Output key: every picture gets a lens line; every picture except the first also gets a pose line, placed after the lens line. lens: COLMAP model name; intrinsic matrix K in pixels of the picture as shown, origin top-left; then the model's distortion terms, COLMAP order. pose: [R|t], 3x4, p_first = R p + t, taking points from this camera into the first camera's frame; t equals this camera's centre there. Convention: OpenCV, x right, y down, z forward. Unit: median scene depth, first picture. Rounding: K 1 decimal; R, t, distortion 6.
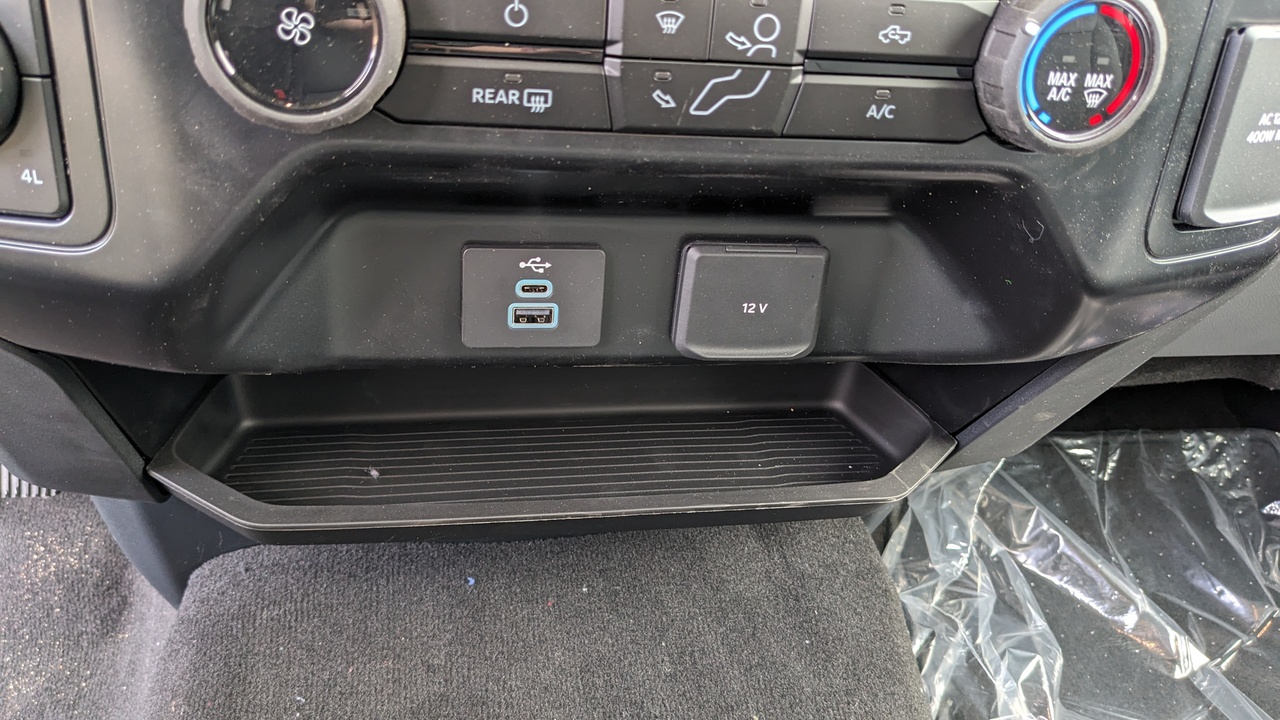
lens RADIAL K [[1013.6, 0, 640.0], [0, 1013.6, 360.0], [0, 0, 1]] dist [0.068025, -0.095451]
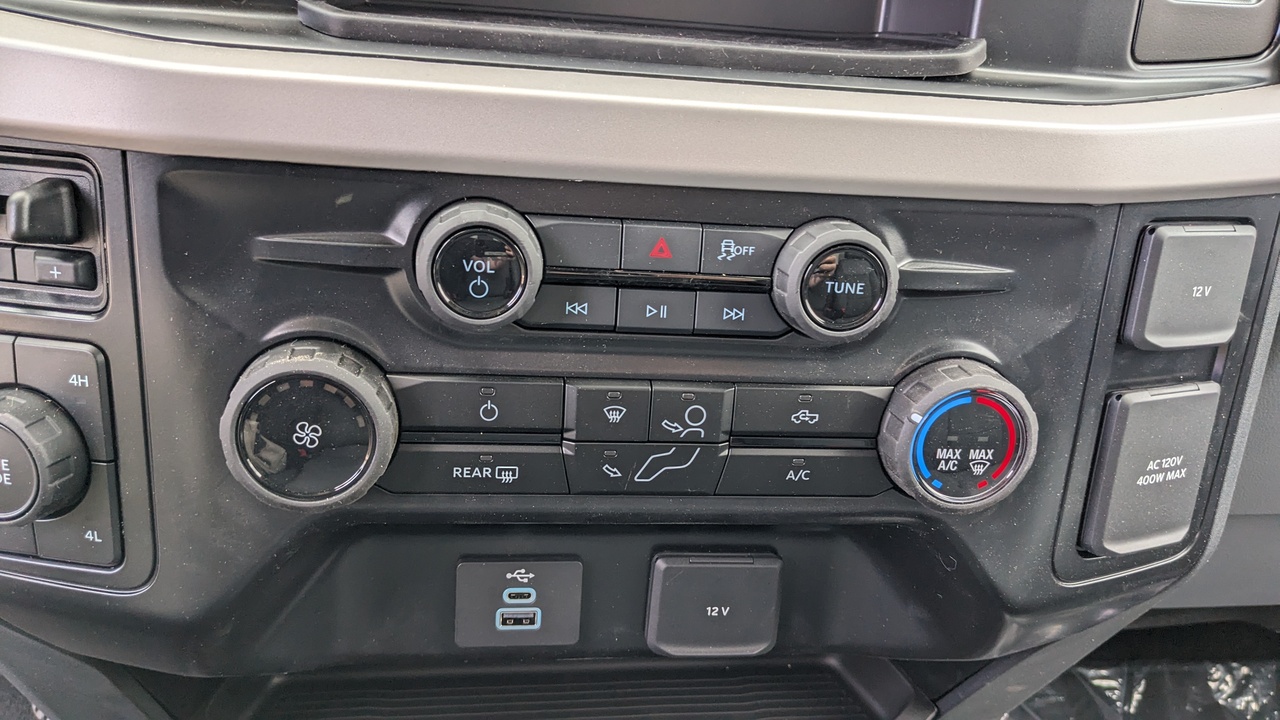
lens RADIAL K [[1034.7, 0, 670.4], [0, 1034.7, 360.0], [0, 0, 1]] dist [0.088631, -0.152109]
pose [[0.998946, 0.003137, -0.045801, 0.141486], [-0.009628, 0.989791, -0.142200, -0.202599], [0.044887, 0.142491, 0.988778, -0.219848]]
